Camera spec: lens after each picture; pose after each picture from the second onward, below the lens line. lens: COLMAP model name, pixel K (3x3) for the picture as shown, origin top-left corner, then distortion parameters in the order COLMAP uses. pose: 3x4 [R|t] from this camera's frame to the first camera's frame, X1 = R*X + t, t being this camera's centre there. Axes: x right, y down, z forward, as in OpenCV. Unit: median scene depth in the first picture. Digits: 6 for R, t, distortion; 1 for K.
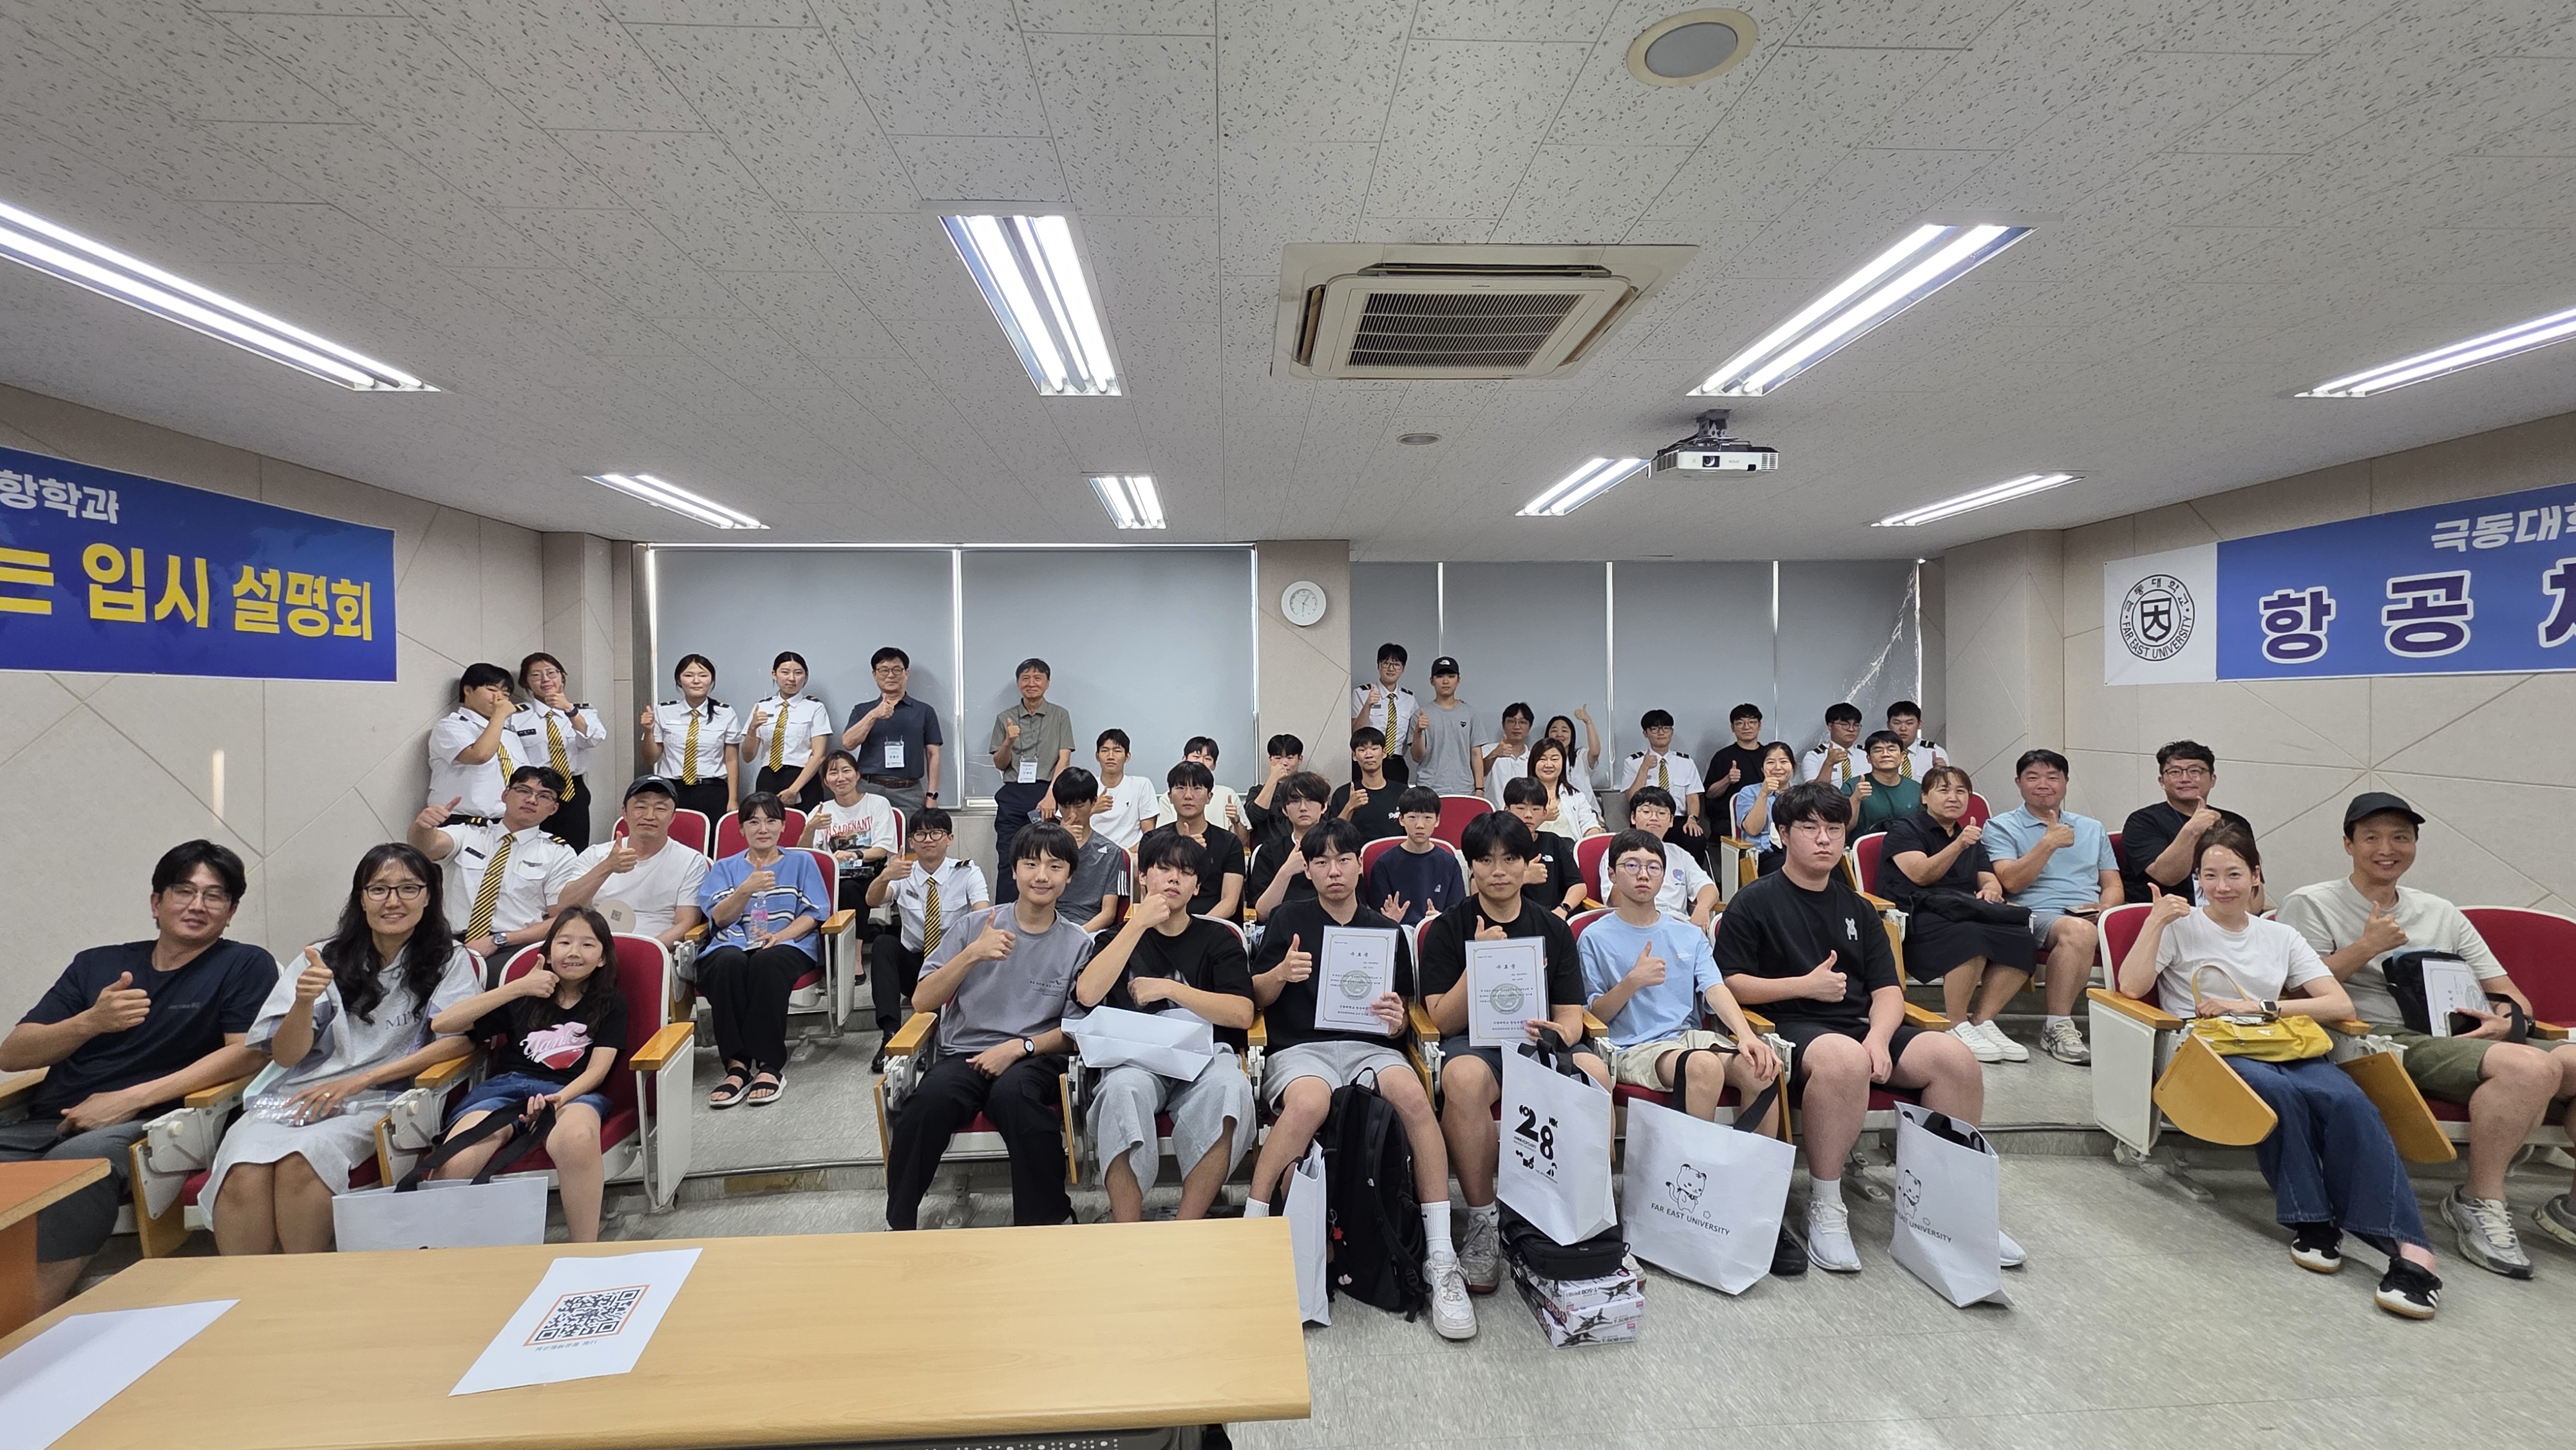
lens RADIAL K [[1078.9, 0, 1277.7], [0, 1078.9, 736.1], [0, 0, 1]] dist [0.003648, 0.000503]
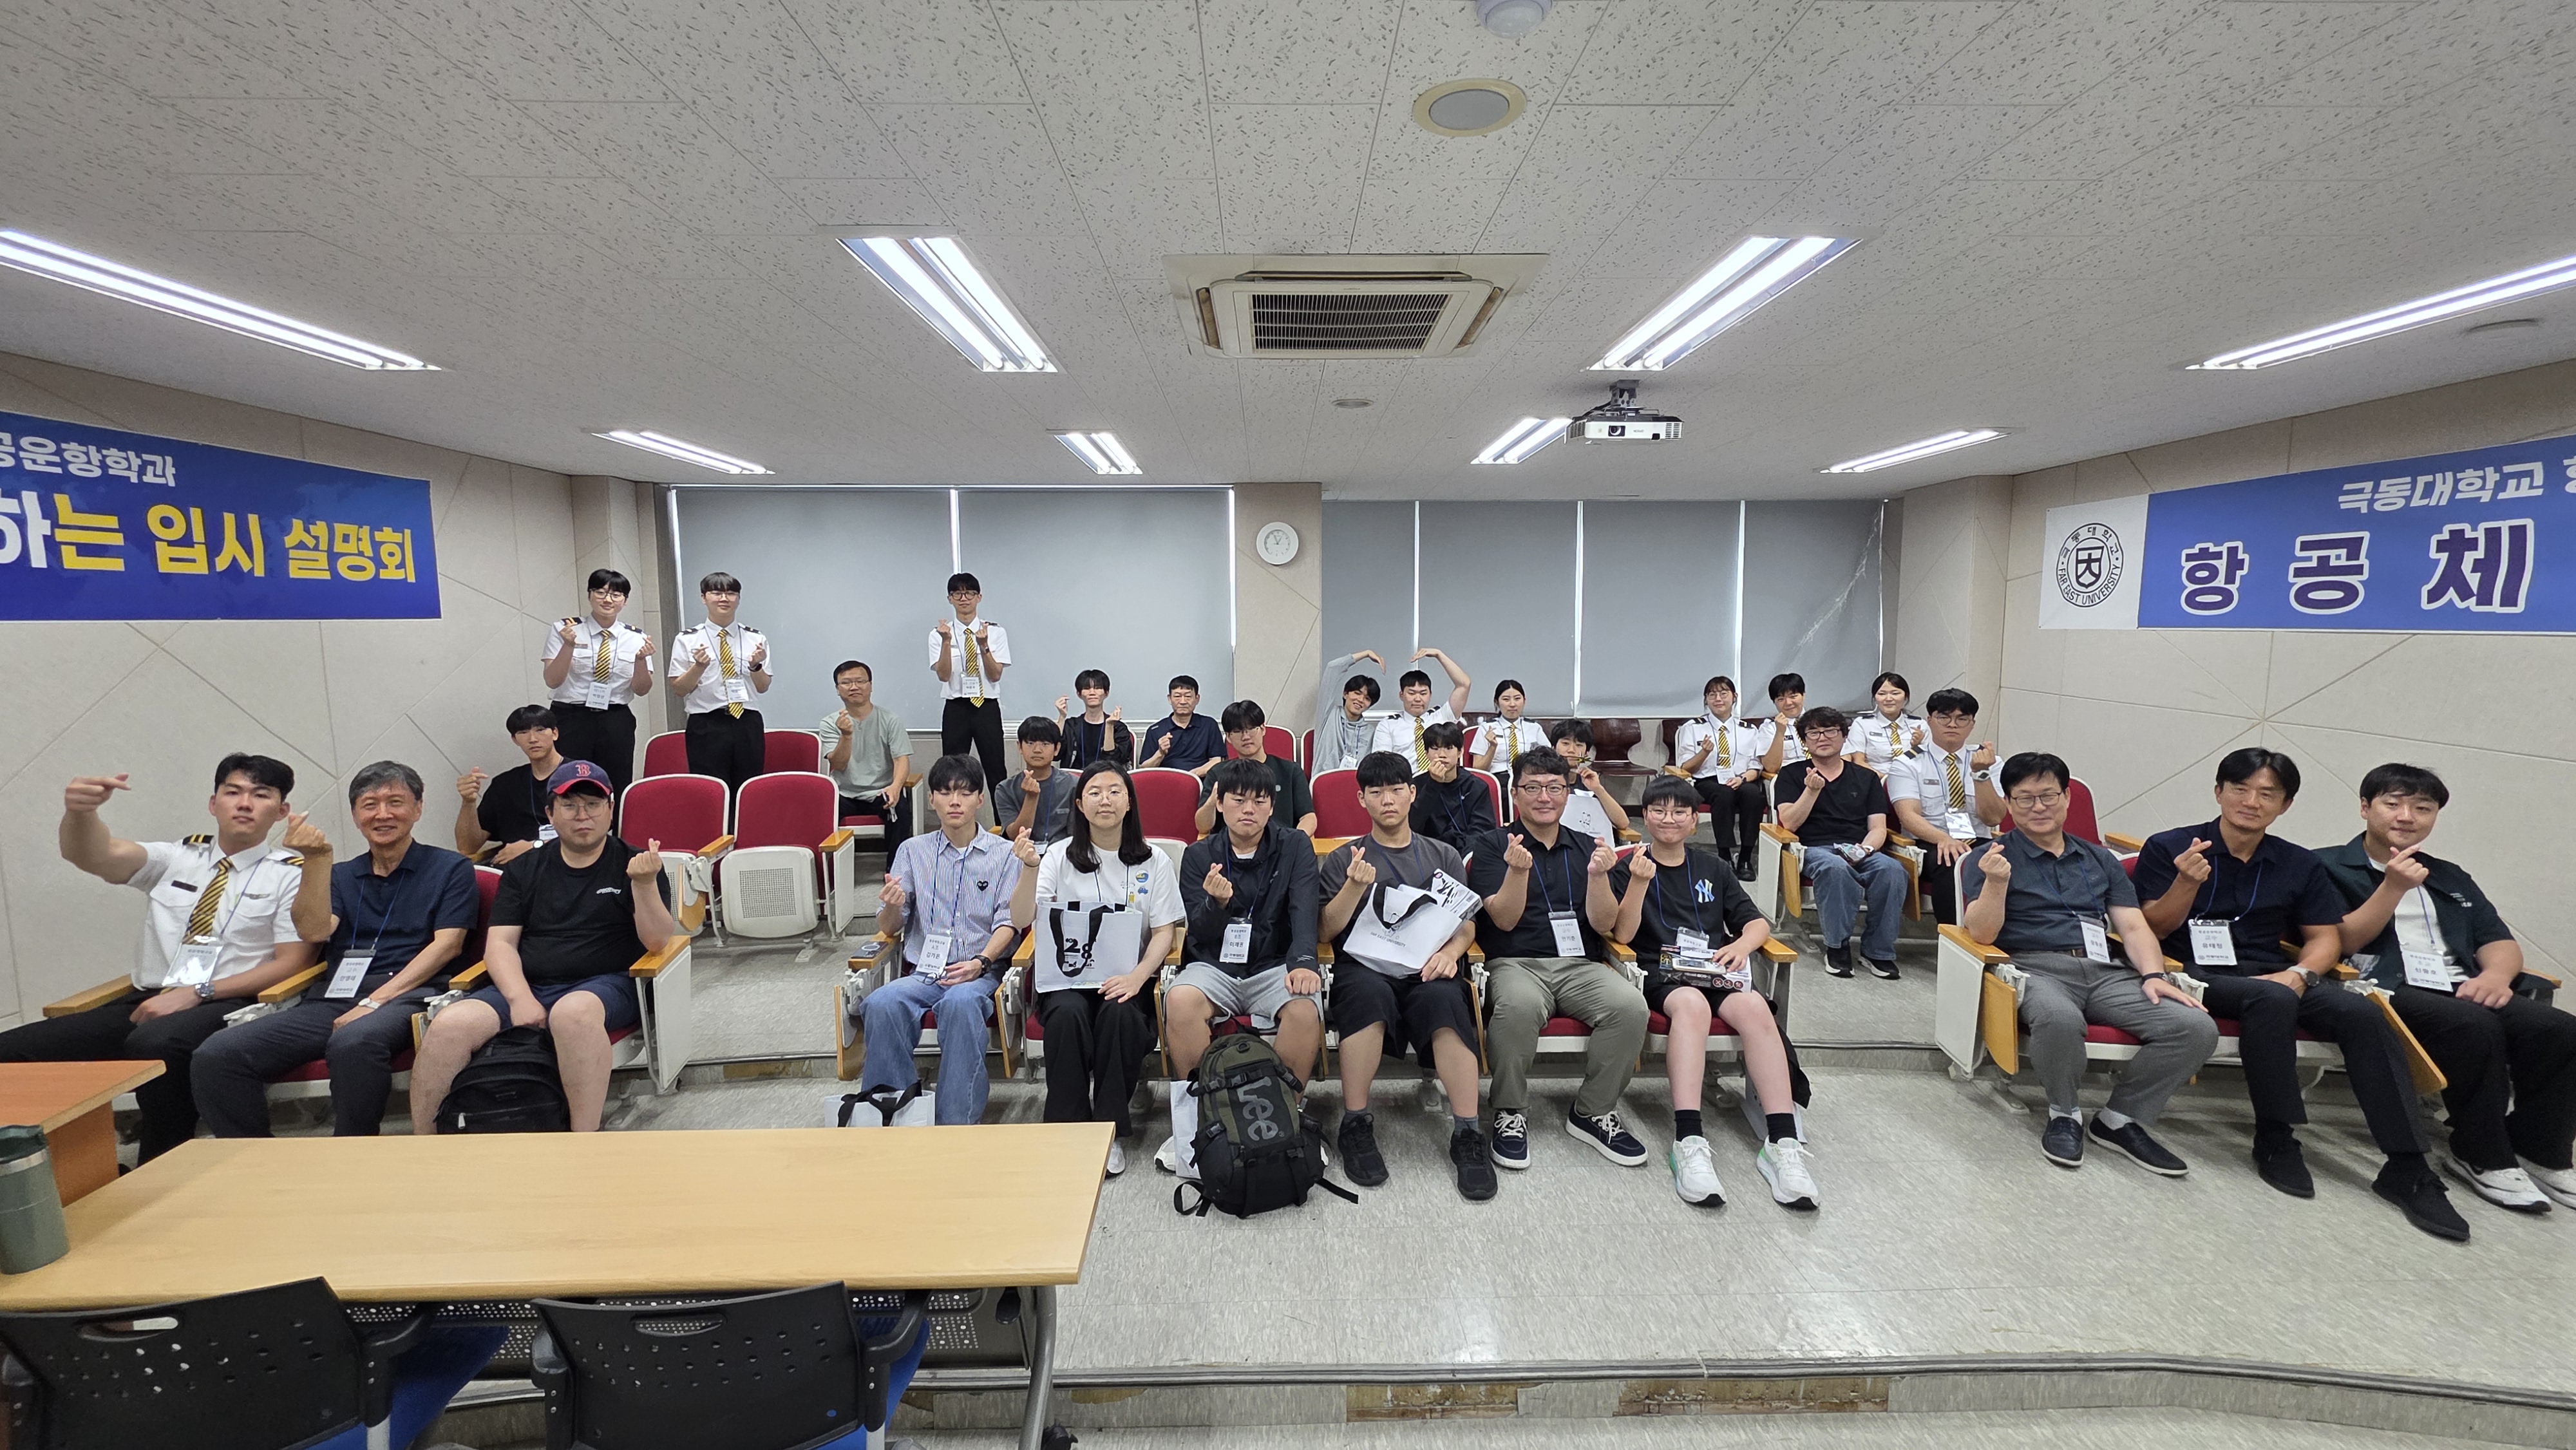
lens RADIAL K [[1032.9, 0, 1280.6], [0, 1032.9, 739.1], [0, 0, 1]] dist [0.002292, 0.001008]
pose [[0.999348, 0.011644, -0.034177, 0.130727], [-0.008401, 0.995578, 0.093559, -0.054022], [0.035115, -0.093211, 0.995027, -0.059865]]
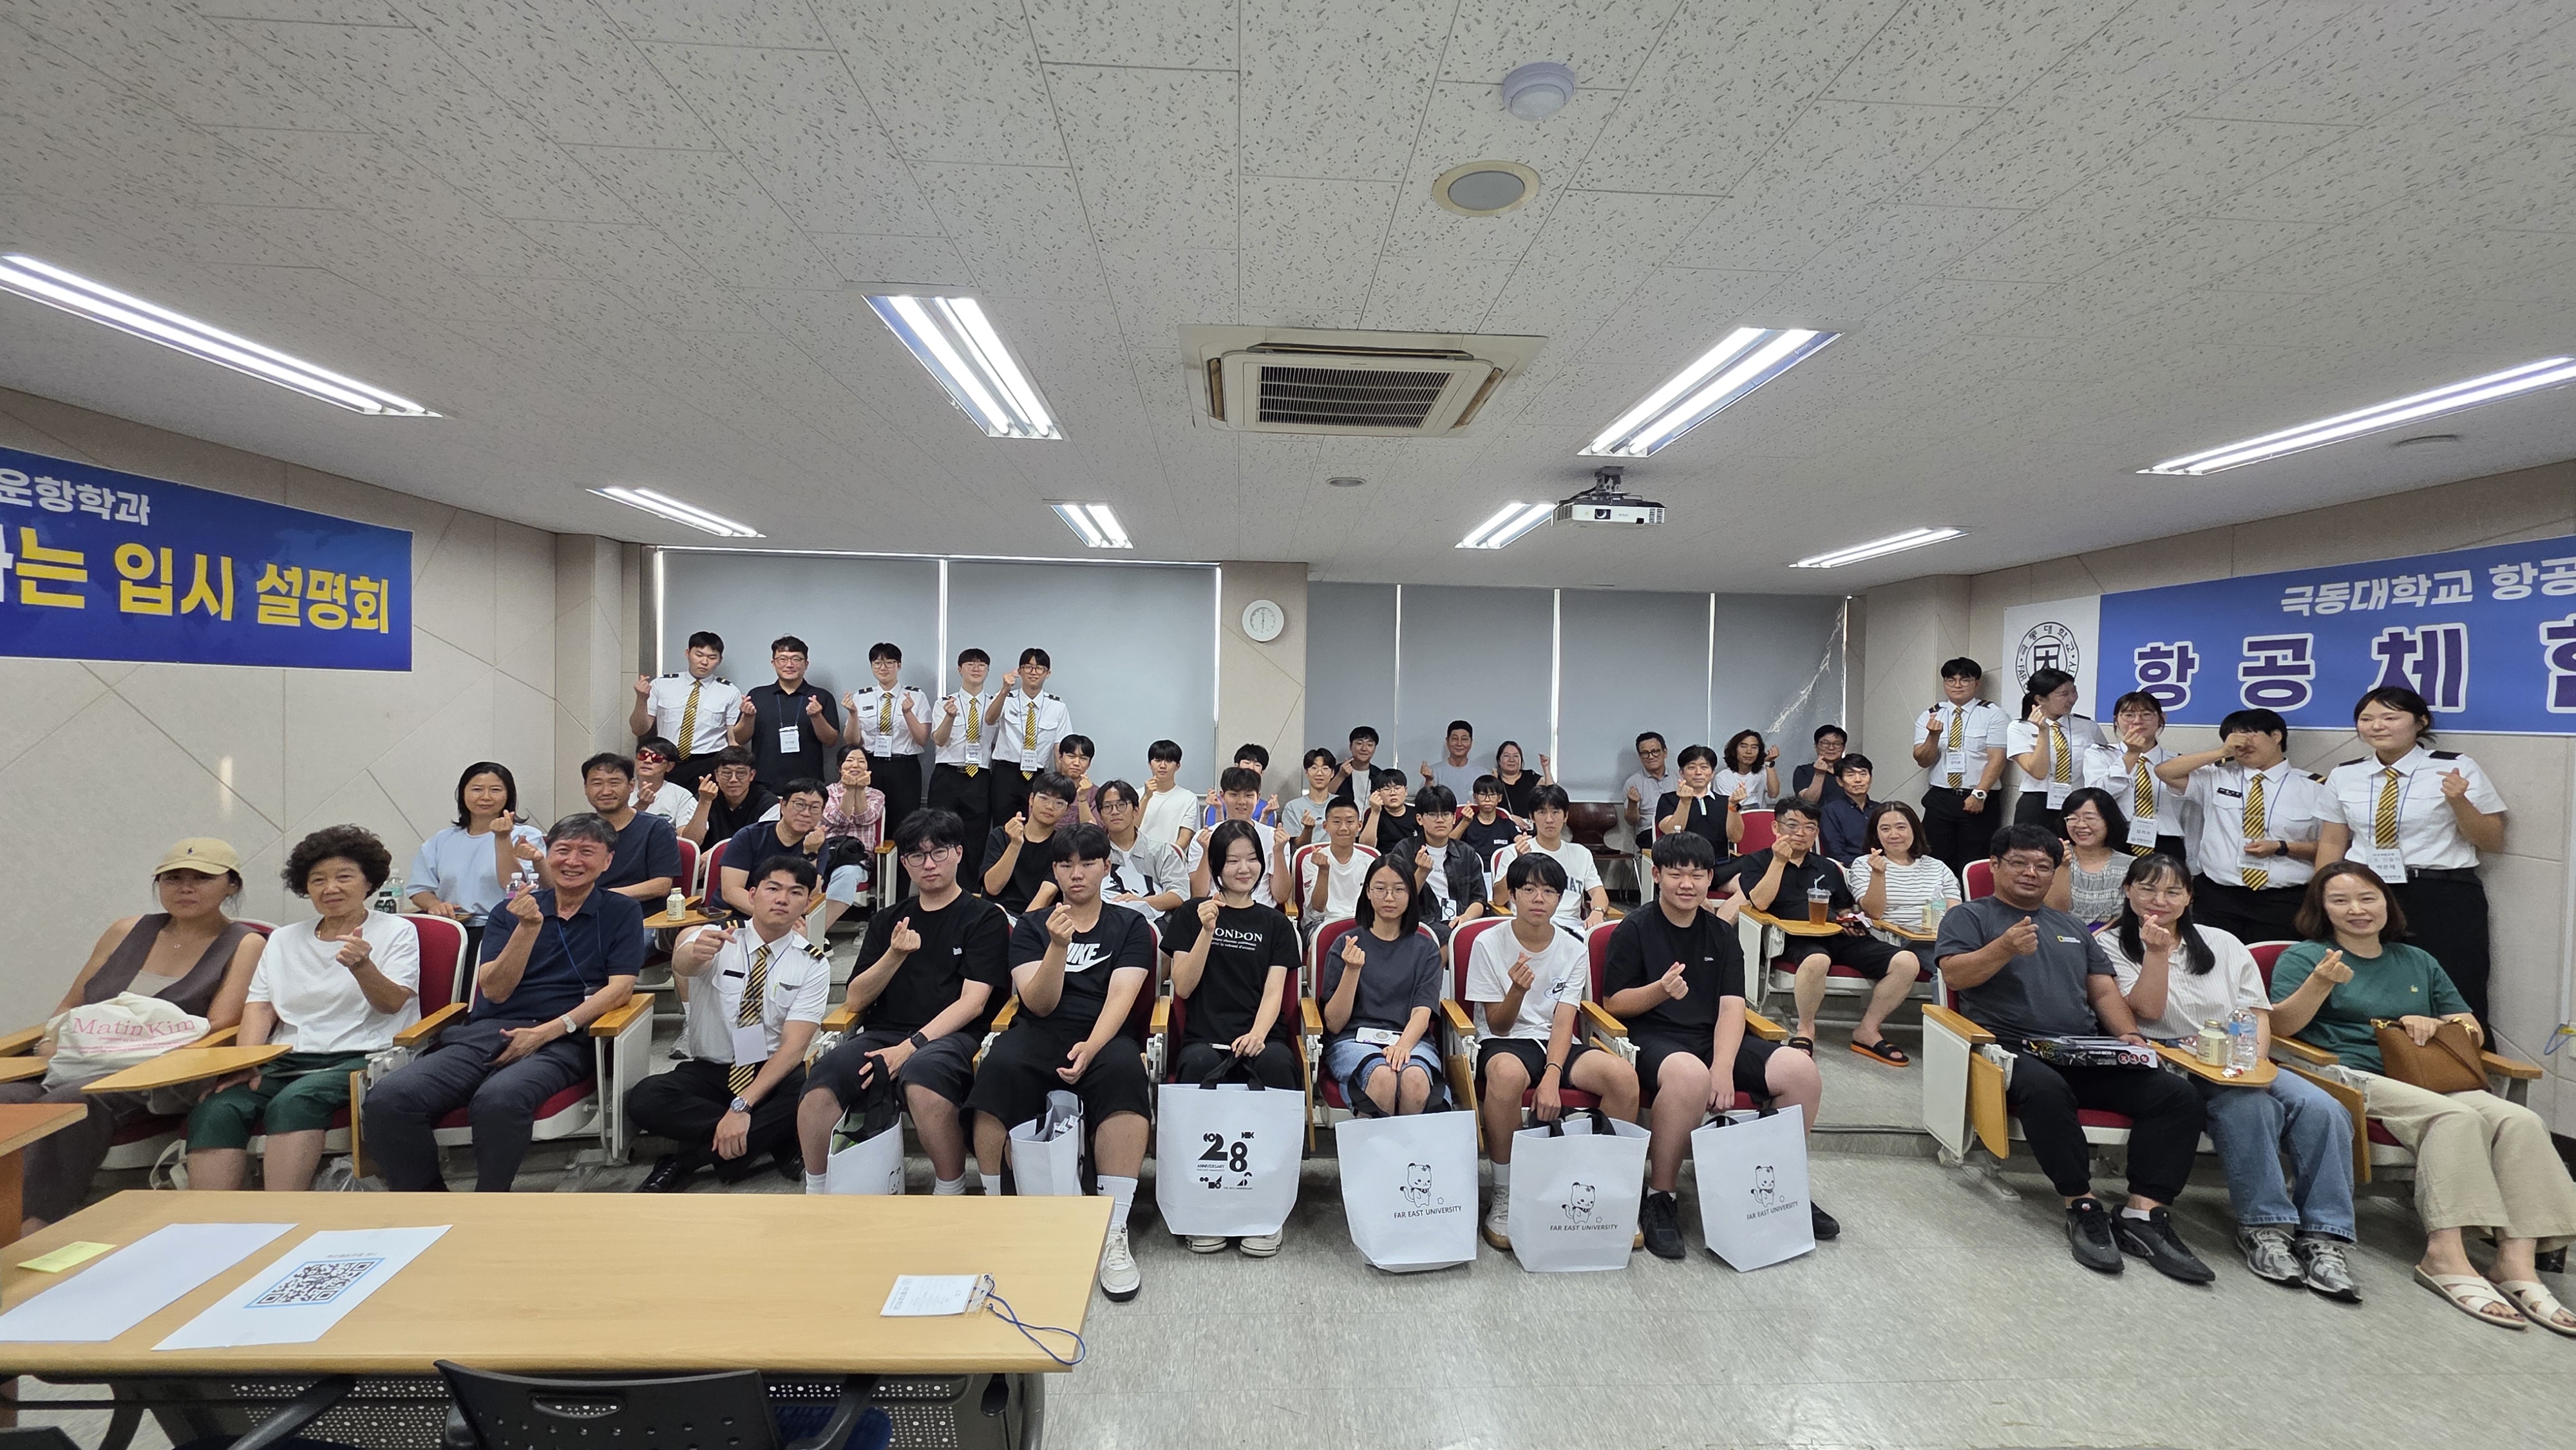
lens RADIAL K [[1032.9, 0, 1283.0], [0, 1032.9, 737.9], [0, 0, 1]] dist [0.002292, 0.001008]
pose [[0.999456, 0.032858, -0.002775, 0.104483], [-0.032839, 0.999439, 0.006645, -0.028797], [0.002991, -0.006550, 0.999974, -0.059722]]
